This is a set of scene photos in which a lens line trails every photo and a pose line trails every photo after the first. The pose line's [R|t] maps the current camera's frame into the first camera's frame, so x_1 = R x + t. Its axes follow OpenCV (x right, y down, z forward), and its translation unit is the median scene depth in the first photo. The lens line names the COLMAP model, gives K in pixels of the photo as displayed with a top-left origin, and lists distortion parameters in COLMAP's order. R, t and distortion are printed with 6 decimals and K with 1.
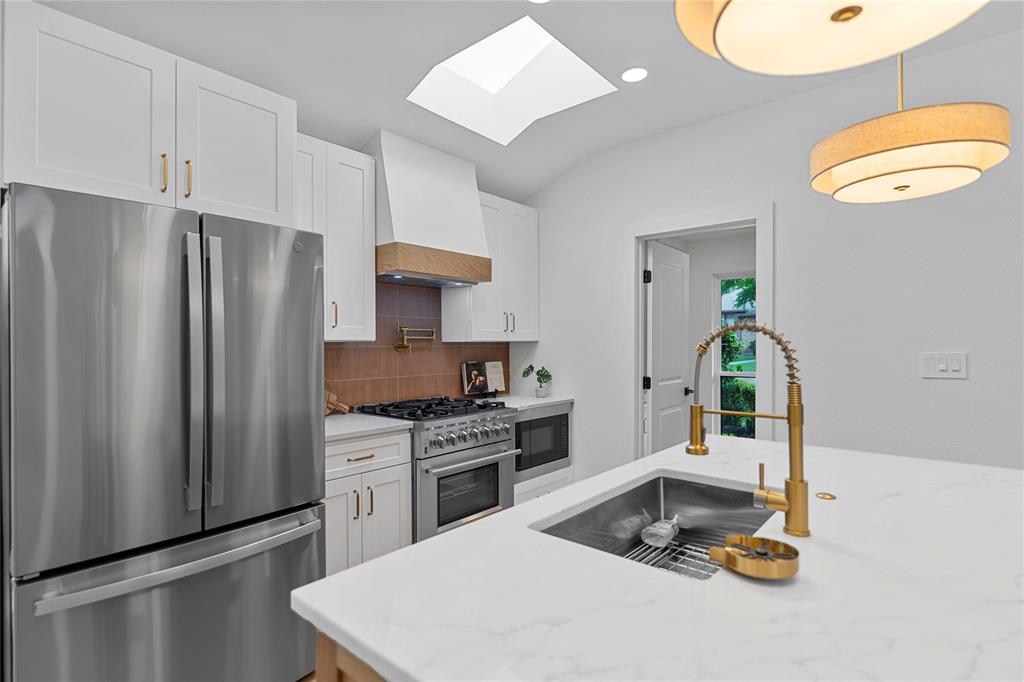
lens RADIAL K [[498.2, 0, 517.1], [0, 498.2, 340.2], [0, 0, 1]] dist [0.000573, 0.000055]
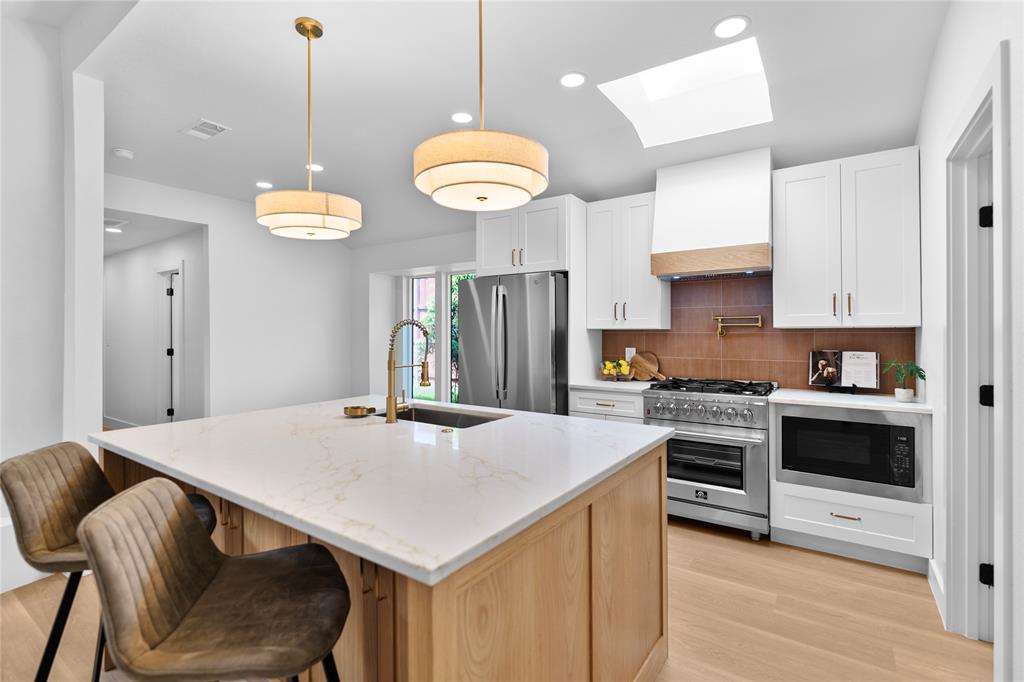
lens RADIAL K [[474.7, 0, 510.3], [0, 474.7, 331.3], [0, 0, 1]] dist [-0.019617, -0.000018]
pose [[0.095633, 0.000511, -0.995417, 0.754864], [0.008927, 0.999959, 0.001371, 0.003122], [0.995377, -0.009017, 0.095624, 0.383225]]
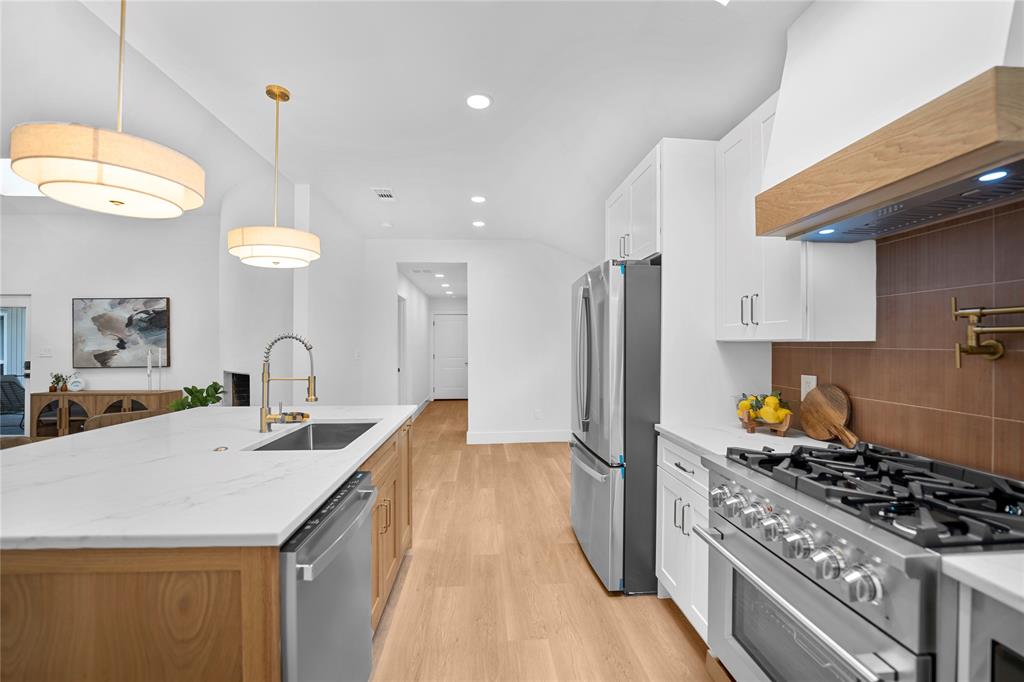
lens RADIAL K [[420.4, 0, 512.0], [0, 420.4, 341.0], [0, 0, 1]] dist [-0.031968, 0.000028]
pose [[-0.720495, -0.004930, -0.693443, 0.306845], [0.005001, 0.999912, -0.012304, 0.006420], [0.693442, -0.012333, -0.720407, 0.900646]]
